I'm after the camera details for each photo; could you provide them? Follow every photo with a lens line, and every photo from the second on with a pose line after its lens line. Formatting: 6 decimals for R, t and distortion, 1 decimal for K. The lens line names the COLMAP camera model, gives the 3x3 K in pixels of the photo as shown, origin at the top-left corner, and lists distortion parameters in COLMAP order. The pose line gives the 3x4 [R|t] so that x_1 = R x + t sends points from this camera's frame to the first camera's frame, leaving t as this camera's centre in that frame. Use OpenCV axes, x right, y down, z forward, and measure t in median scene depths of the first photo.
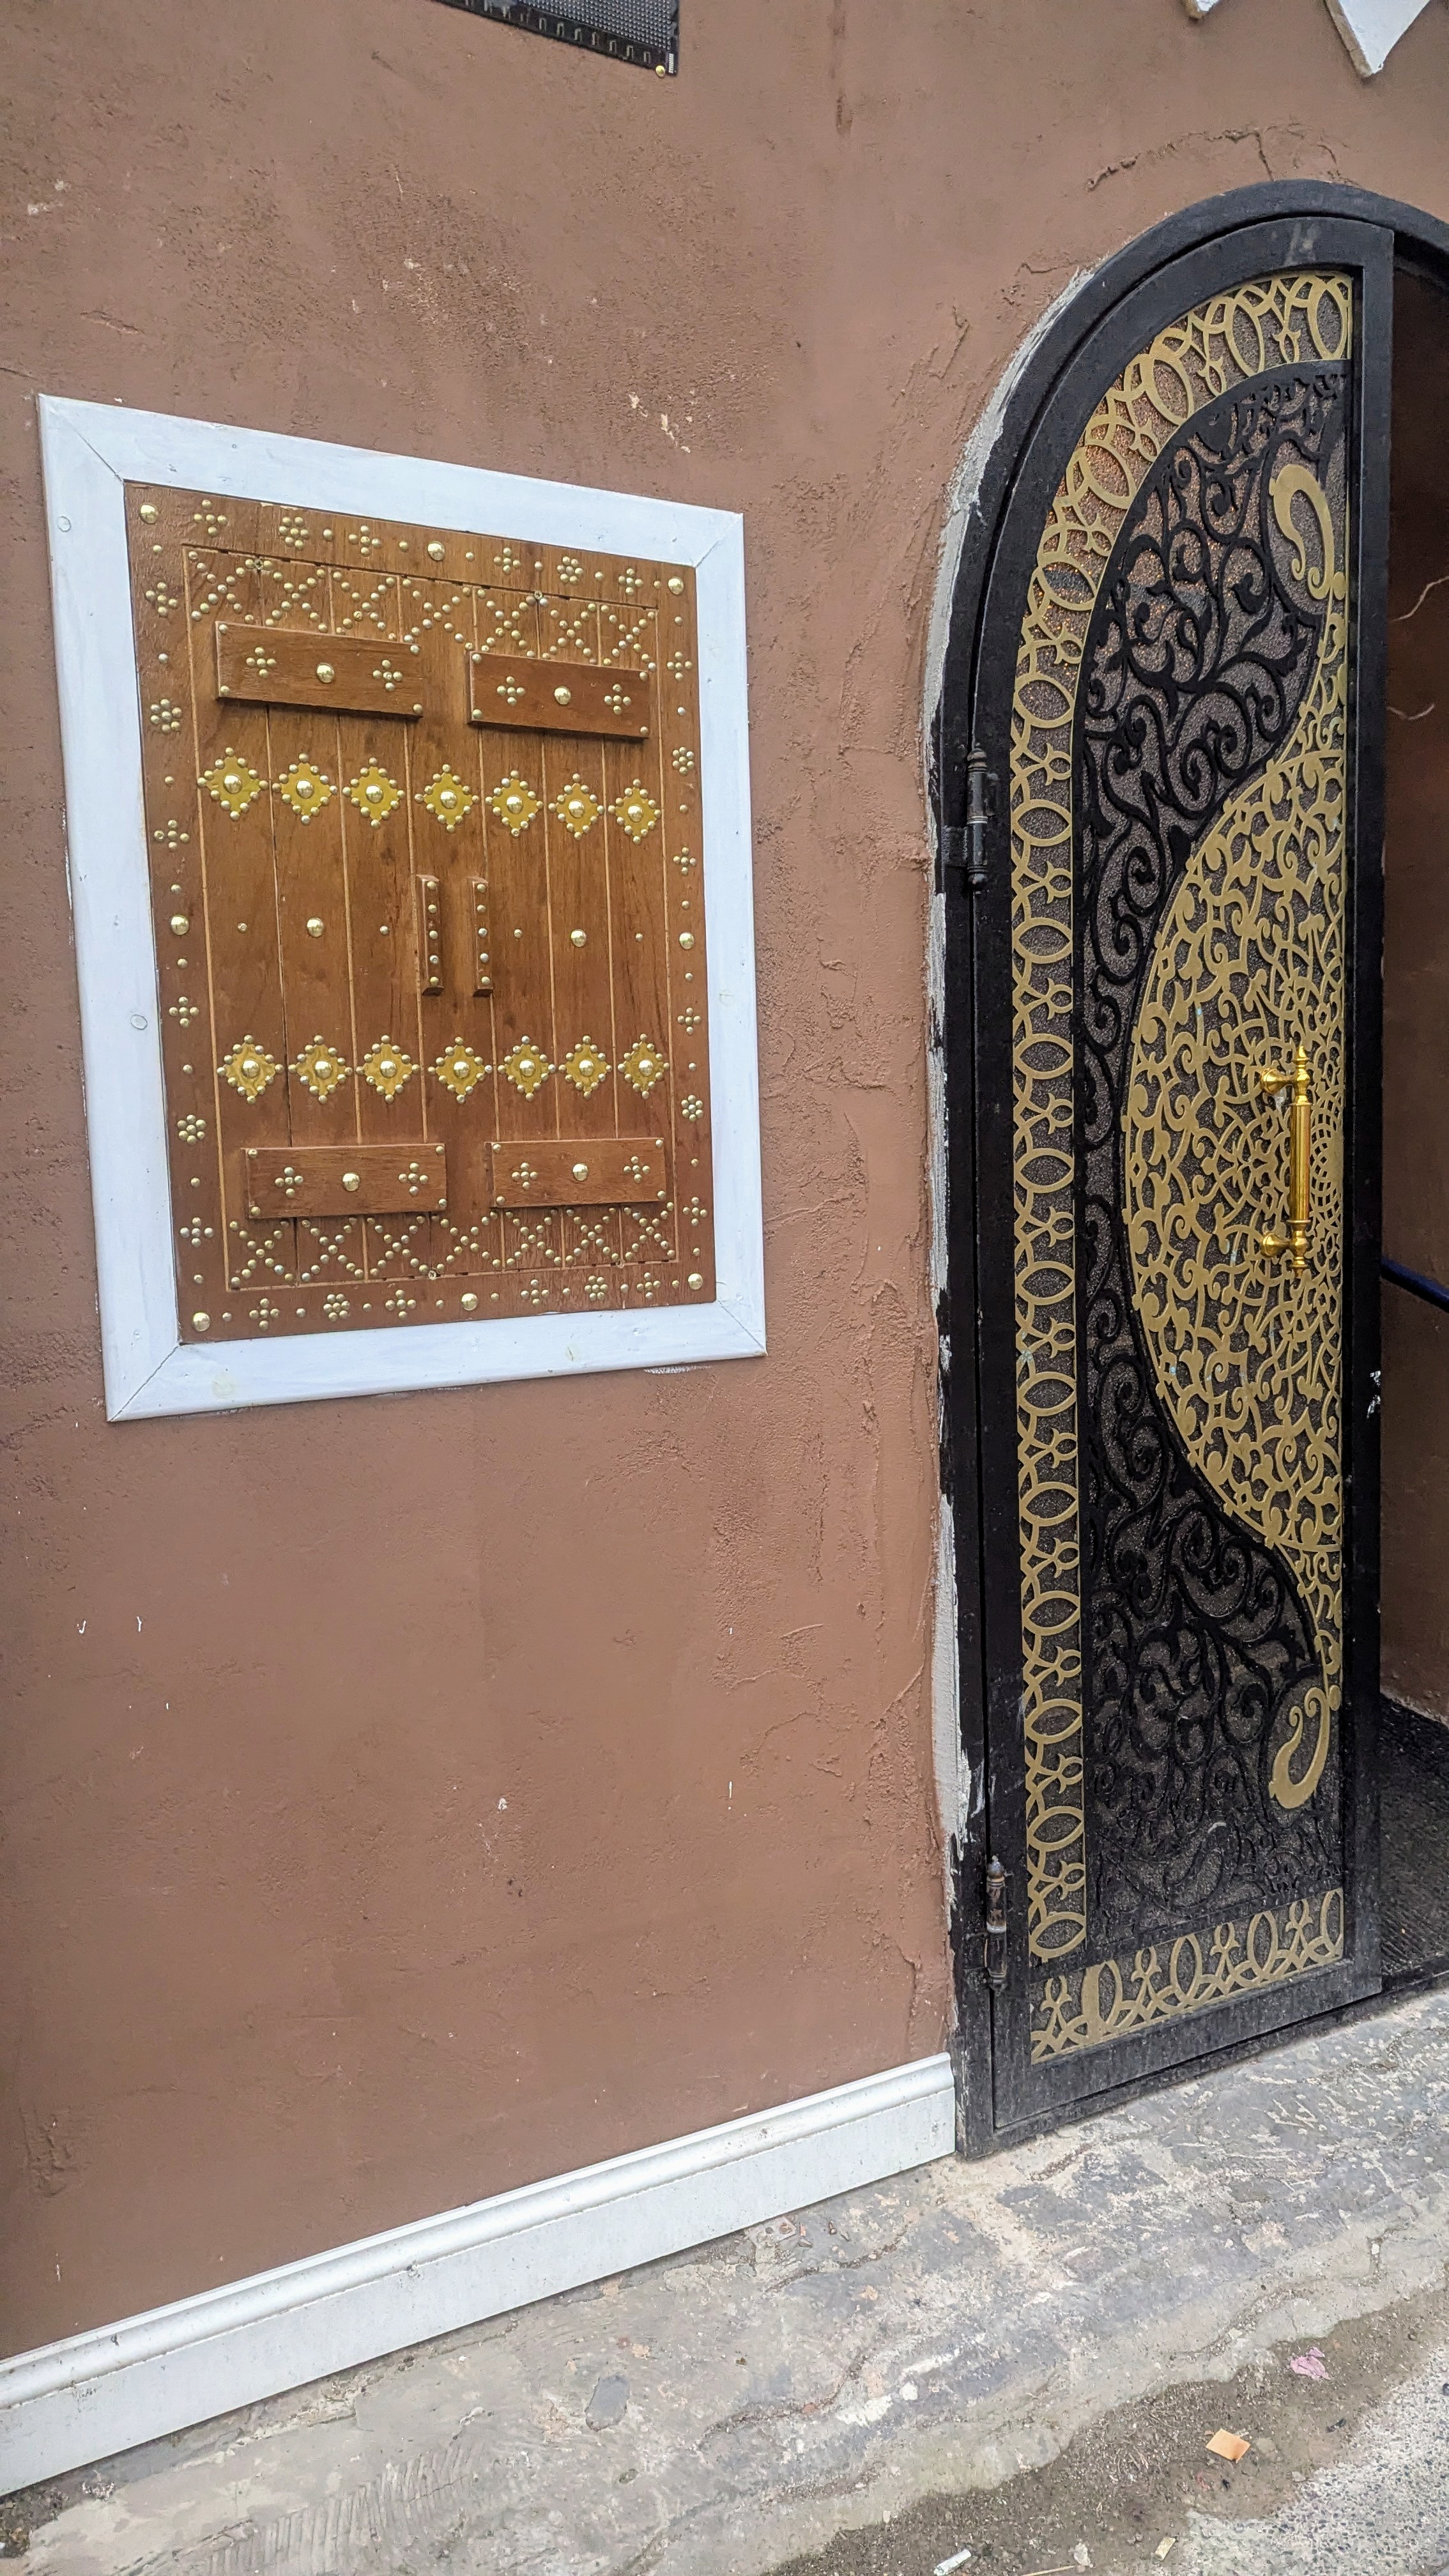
lens RADIAL K [[1840.0, 0, 727.1], [0, 1840.0, 1288.7], [0, 0, 1]] dist [0.034221, -0.000970]
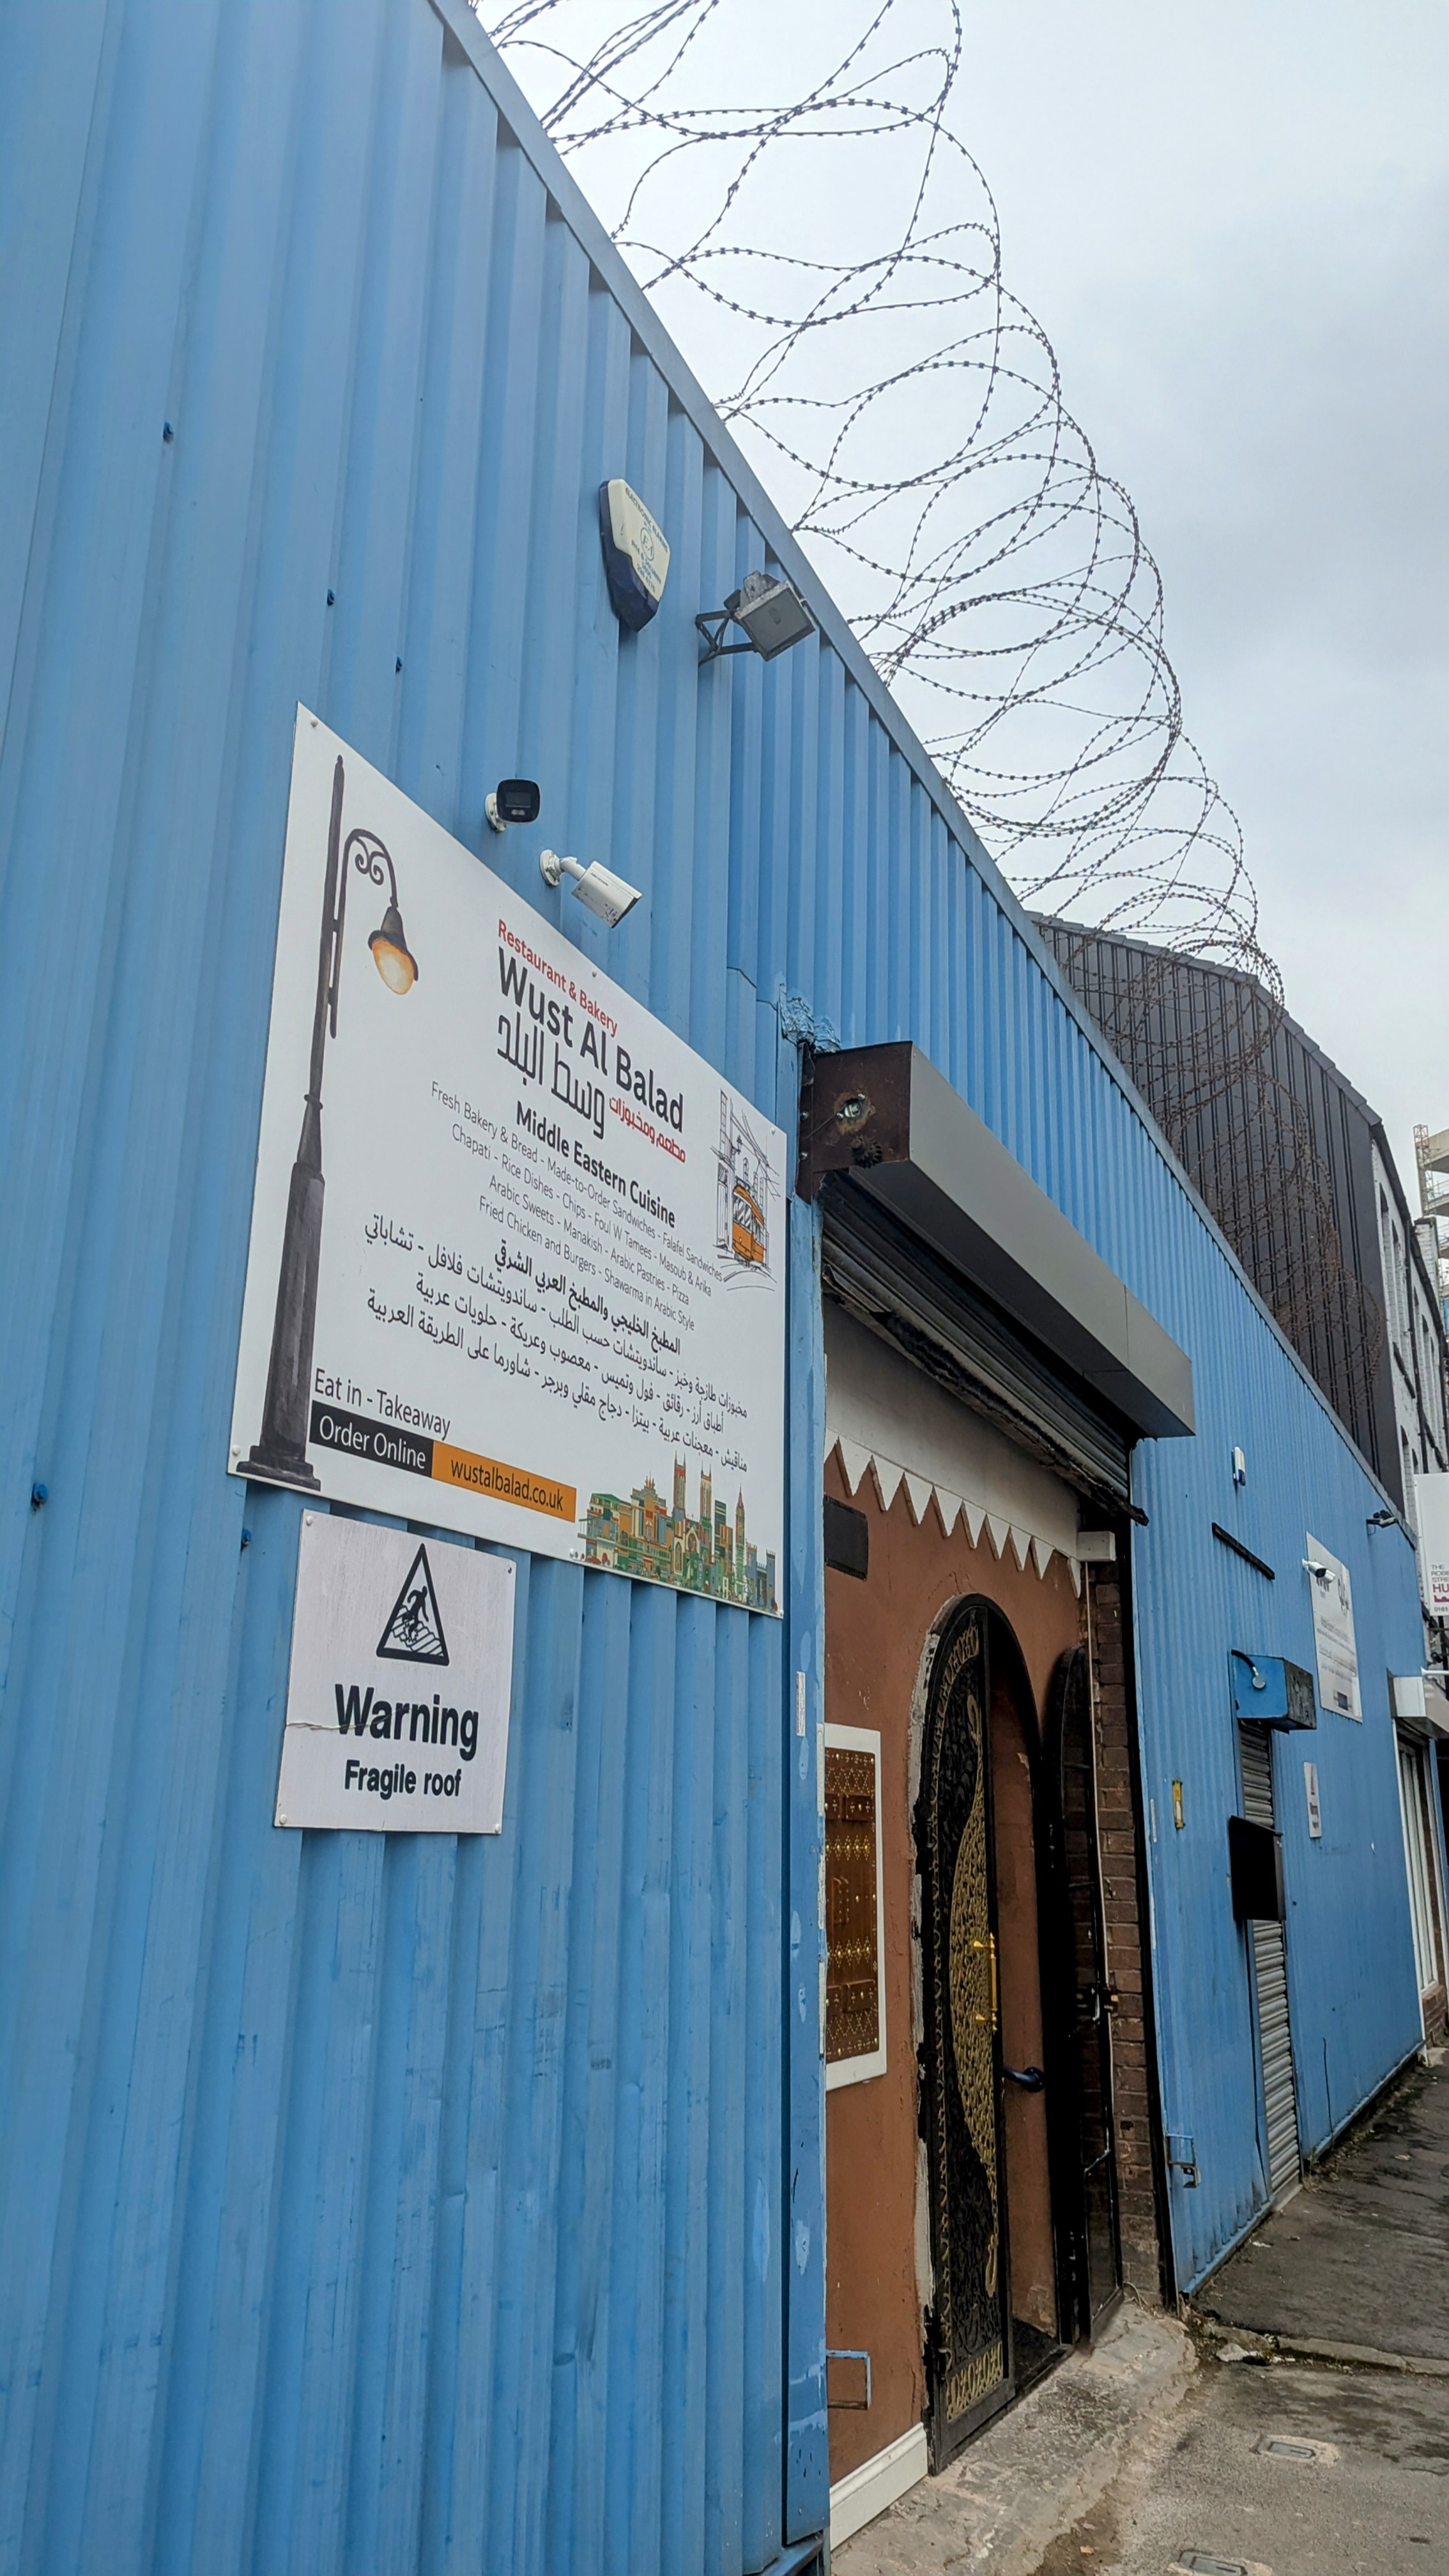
lens RADIAL K [[1840.0, 0, 726.1], [0, 1840.0, 1288.4], [0, 0, 1]] dist [0.034221, -0.000970]
pose [[0.823715, 0.192730, 0.533244, -1.576159], [0.020710, 0.929604, -0.367978, -0.031996], [-0.566626, 0.314153, 0.761737, -1.022445]]
